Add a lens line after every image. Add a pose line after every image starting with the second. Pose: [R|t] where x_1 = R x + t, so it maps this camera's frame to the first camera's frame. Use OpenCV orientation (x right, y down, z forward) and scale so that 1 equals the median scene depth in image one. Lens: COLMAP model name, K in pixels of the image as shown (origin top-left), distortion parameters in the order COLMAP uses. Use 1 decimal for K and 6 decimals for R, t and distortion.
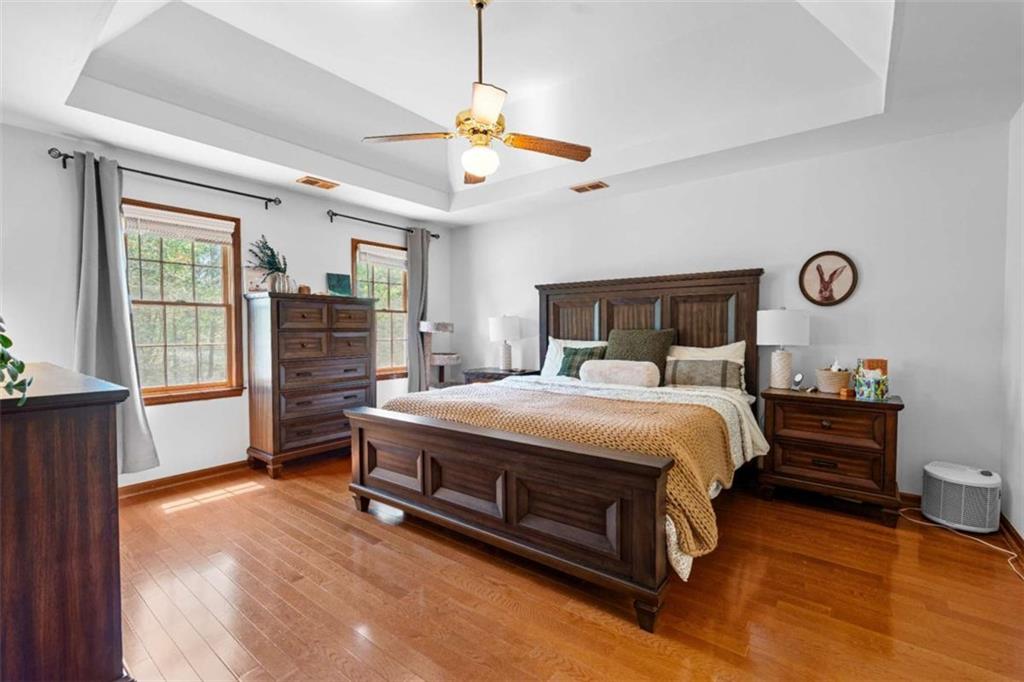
lens RADIAL K [[447.8, 0, 511.2], [0, 447.8, 338.8], [0, 0, 1]] dist [-0.003100, 0.000811]
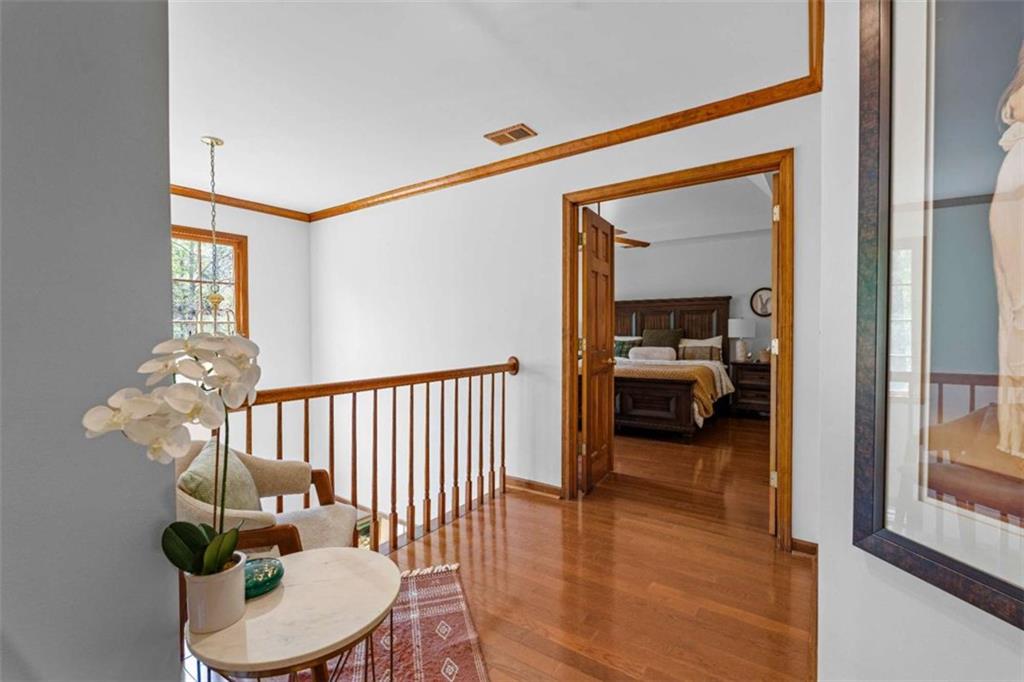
lens RADIAL K [[447.8, 0, 512.7], [0, 447.8, 338.9], [0, 0, 1]] dist [-0.003100, 0.000811]
pose [[0.998626, -0.002404, 0.052351, -0.429512], [0.002472, 0.999996, -0.001246, 0.018959], [-0.052347, 0.001374, 0.998628, -0.784989]]
